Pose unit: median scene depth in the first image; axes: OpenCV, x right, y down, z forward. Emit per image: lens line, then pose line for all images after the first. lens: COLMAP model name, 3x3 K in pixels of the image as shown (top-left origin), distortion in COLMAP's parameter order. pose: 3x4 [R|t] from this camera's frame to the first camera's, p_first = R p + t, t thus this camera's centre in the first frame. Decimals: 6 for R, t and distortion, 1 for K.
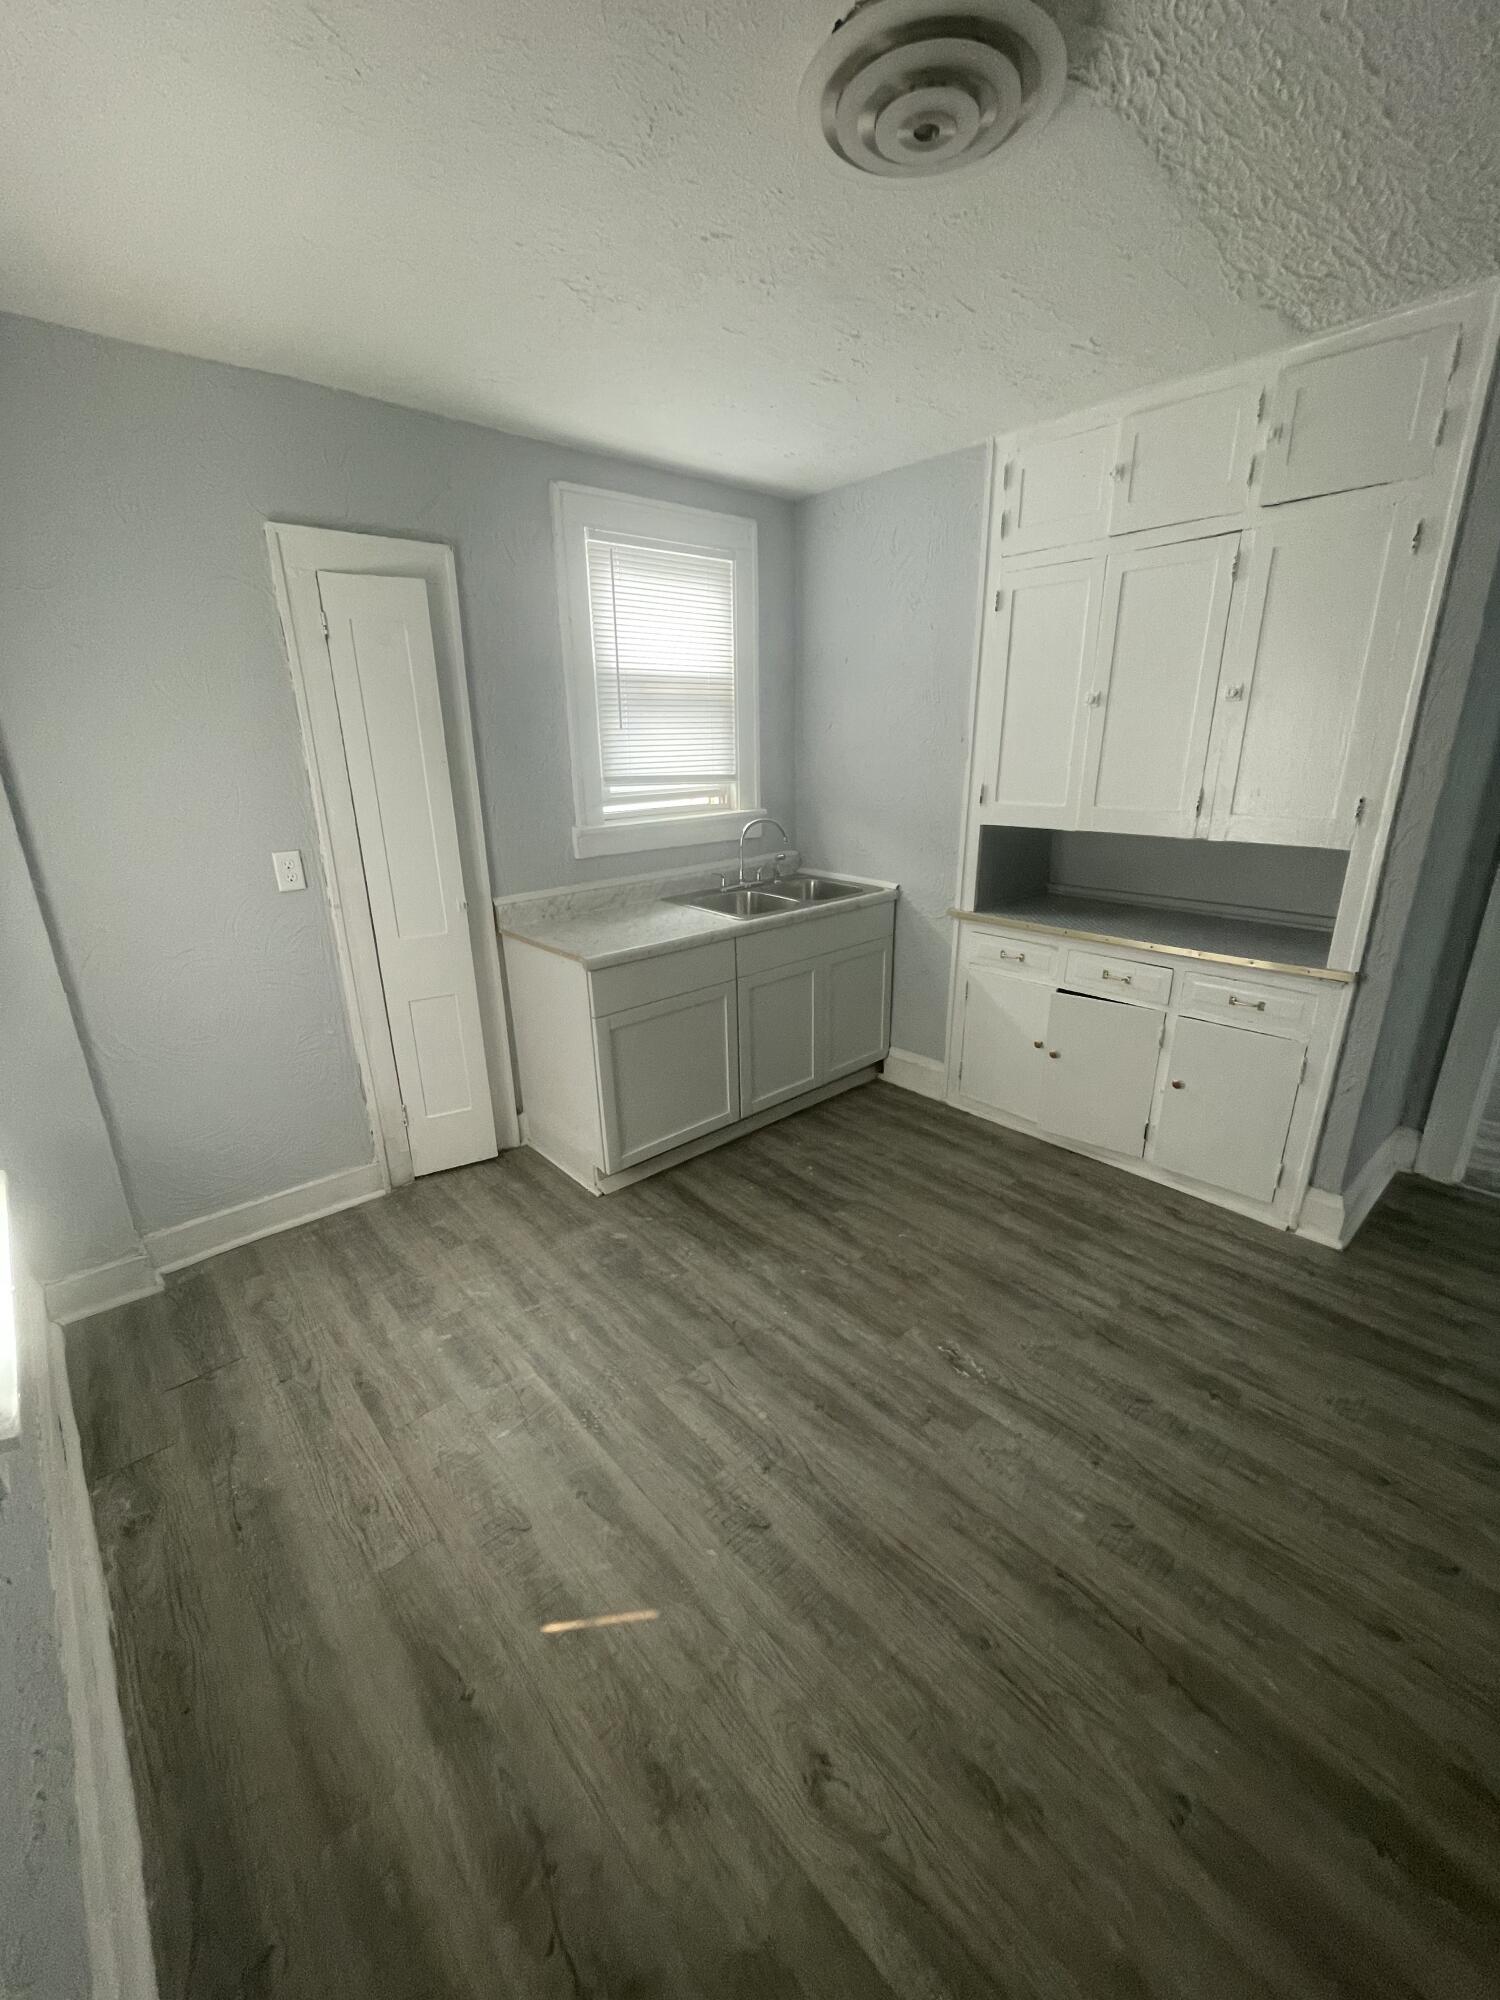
lens RADIAL K [[812.6, 0, 753.3], [0, 812.6, 1003.3], [0, 0, 1]] dist [-0.000415, -0.000444]
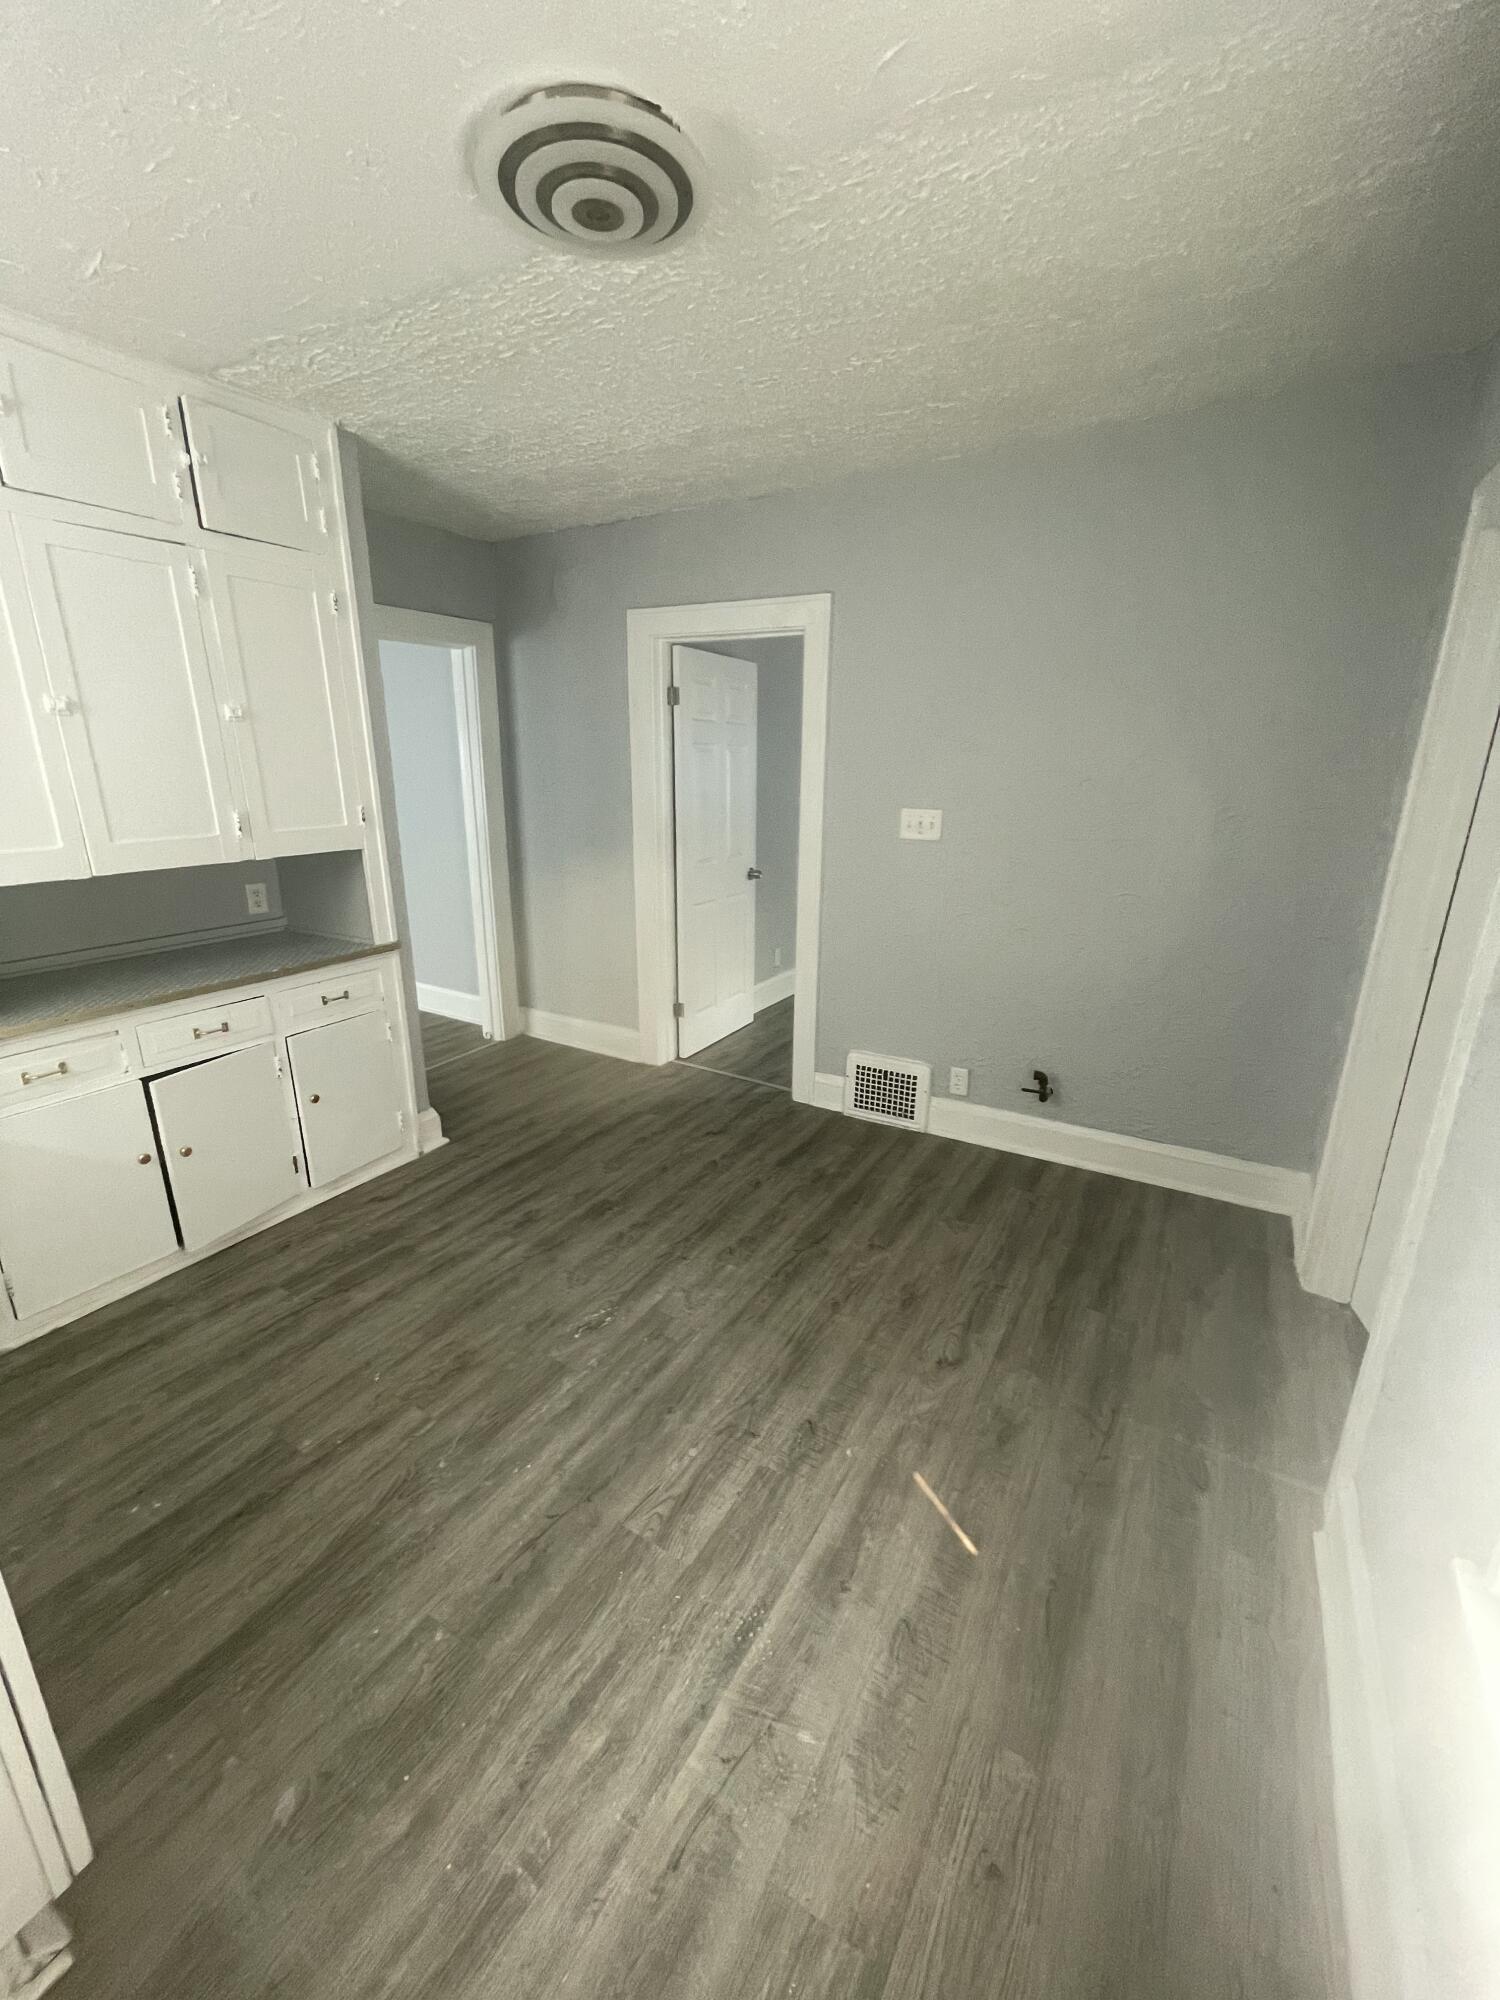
lens RADIAL K [[812.6, 0, 754.6], [0, 812.6, 999.4], [0, 0, 1]] dist [-0.000415, -0.000444]
pose [[-0.300944, -0.259178, 0.917747, -0.700692], [0.296462, 0.889251, 0.348345, -0.260128], [-0.906390, 0.376909, -0.190779, 0.854341]]
